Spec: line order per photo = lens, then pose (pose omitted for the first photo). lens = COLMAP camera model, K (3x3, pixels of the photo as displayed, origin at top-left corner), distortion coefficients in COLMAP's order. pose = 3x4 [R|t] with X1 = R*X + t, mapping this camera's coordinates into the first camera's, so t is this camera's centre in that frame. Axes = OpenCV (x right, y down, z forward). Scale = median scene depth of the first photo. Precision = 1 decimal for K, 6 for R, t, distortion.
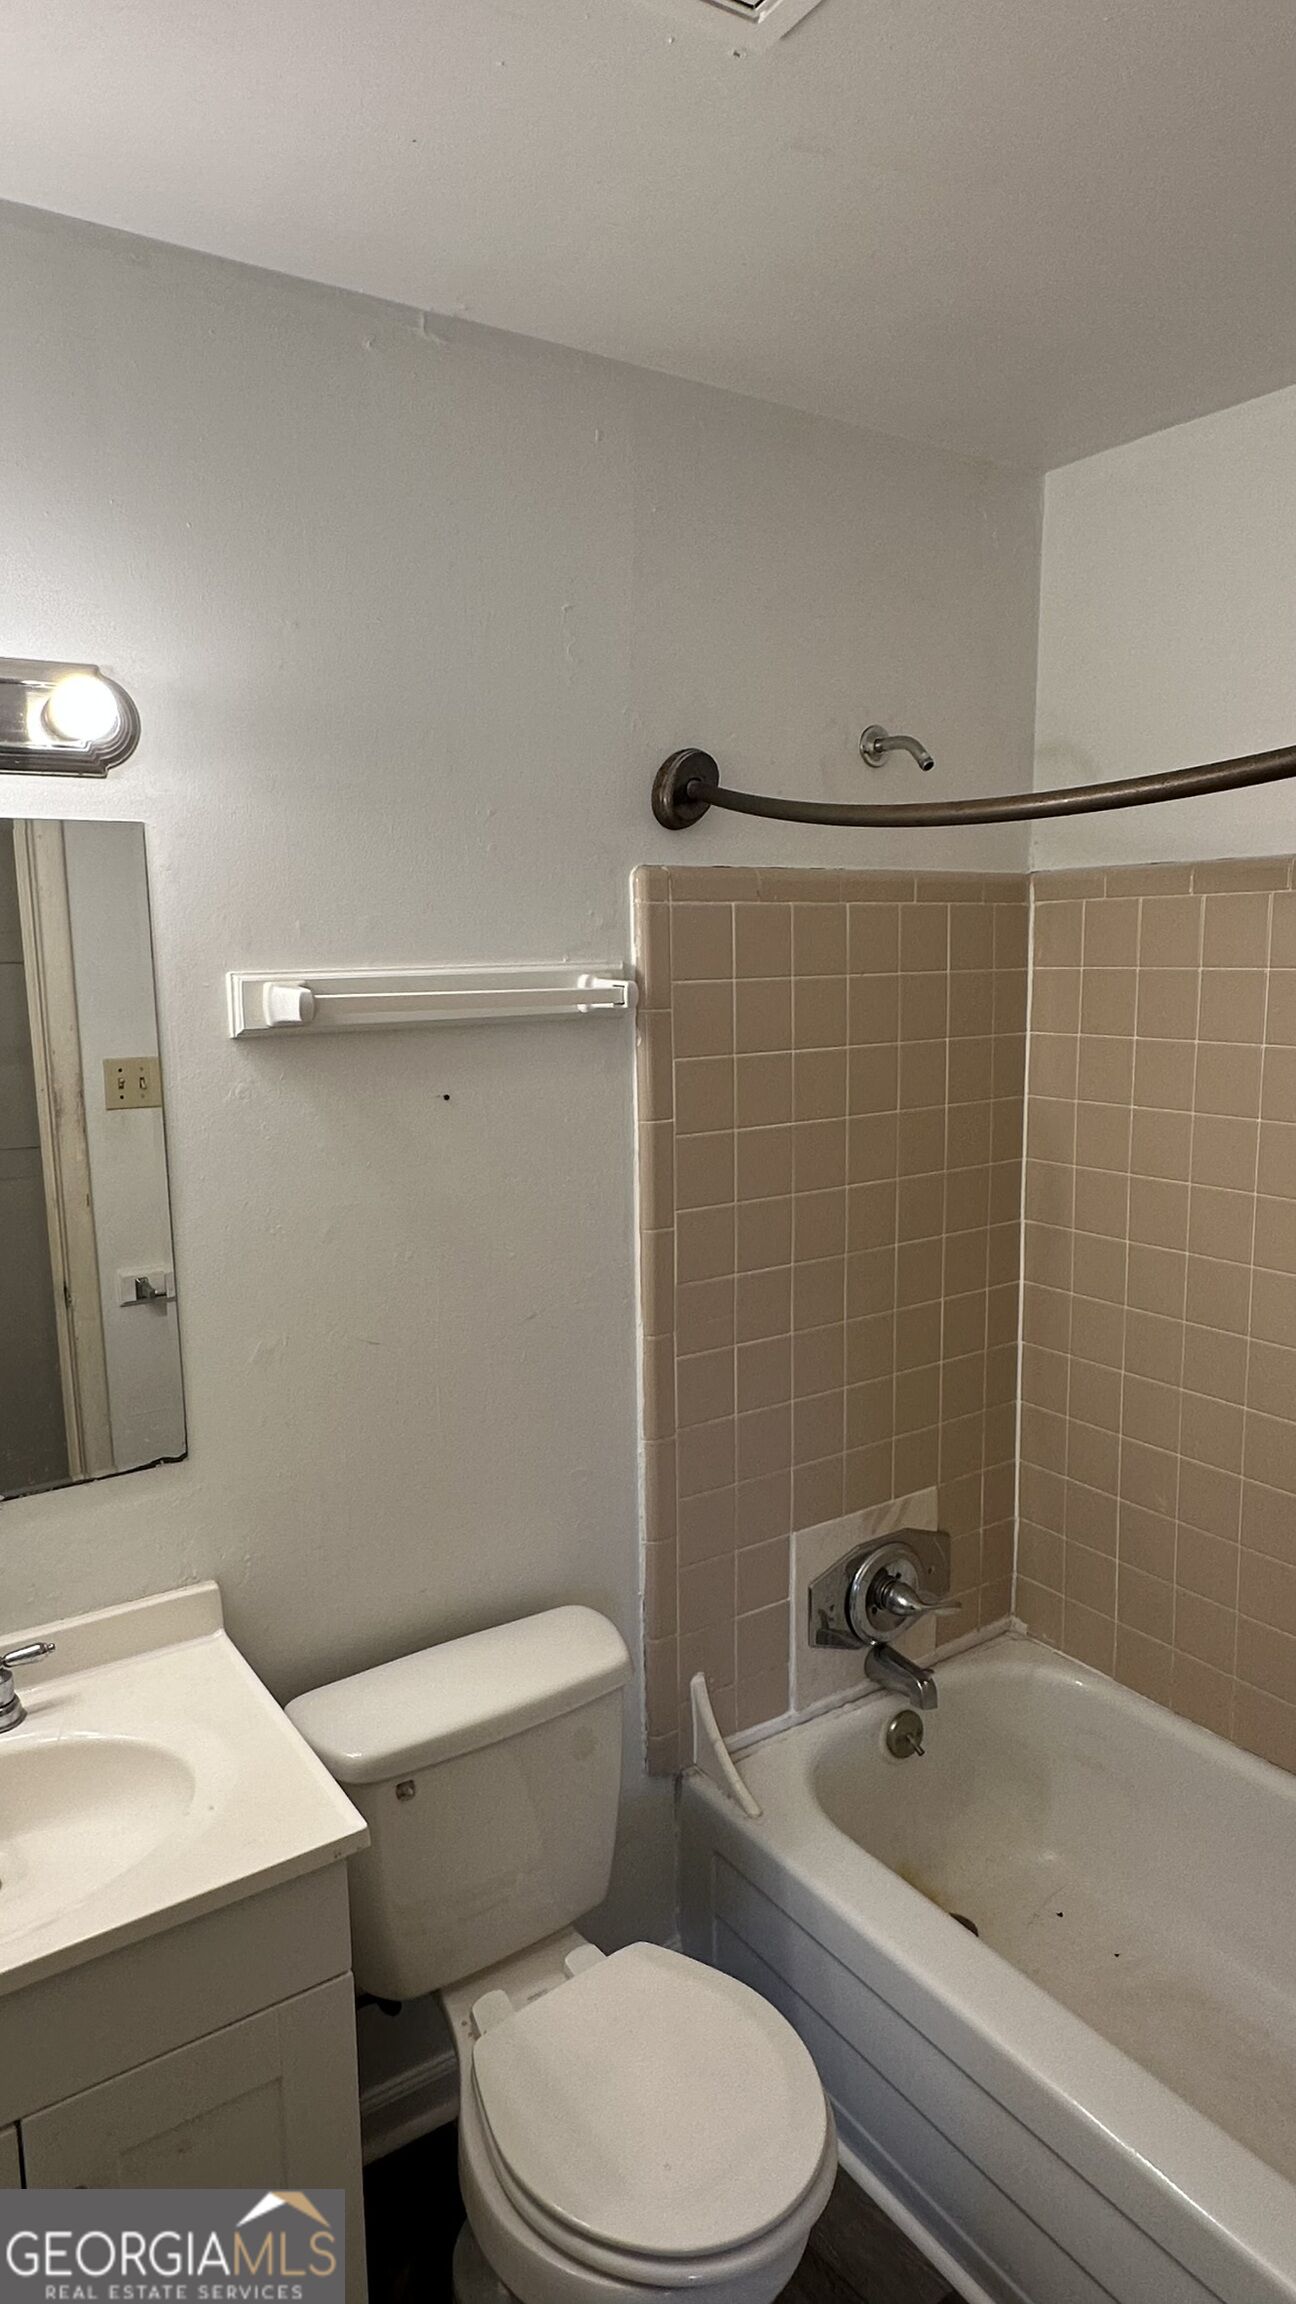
lens RADIAL K [[1323.2, 0, 648.0], [0, 1323.2, 1152.0], [0, 0, 1]] dist [-0.000614, 0.000231]
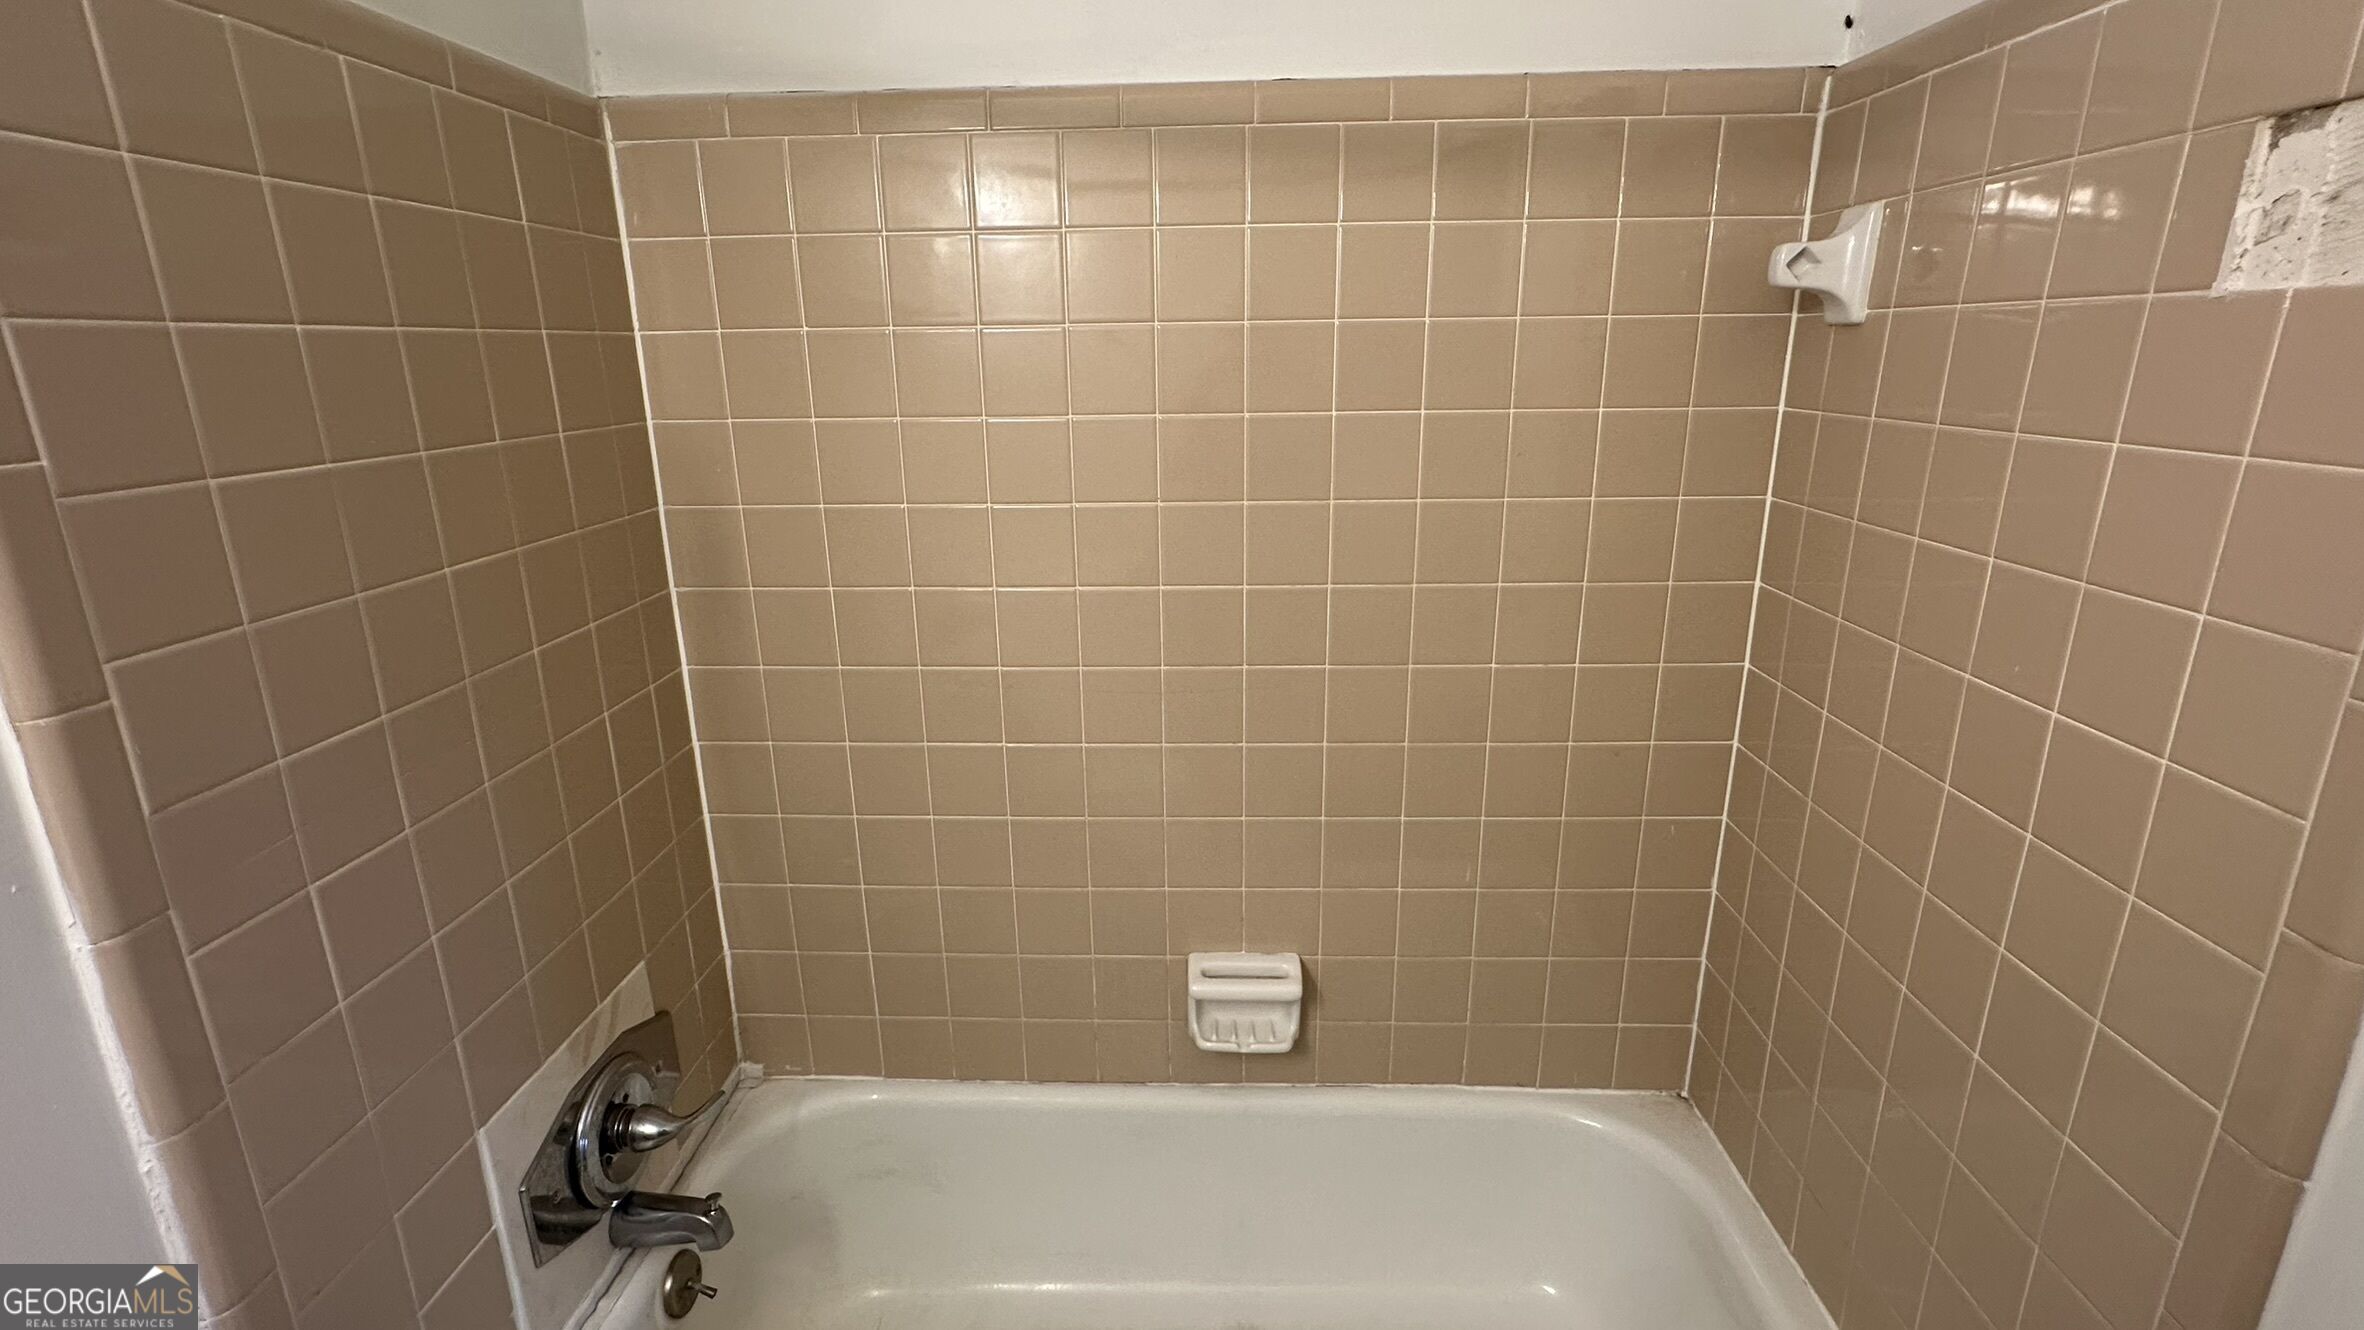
lens RADIAL K [[1093.4, 0, 1175.3], [0, 1093.4, 671.4], [0, 0, 1]] dist [-0.001476, -0.000615]
pose [[0.598349, -0.218406, 0.770894, -0.042334], [0.123640, 0.975776, 0.180486, 0.020756], [-0.791638, -0.012680, 0.610858, 0.400319]]
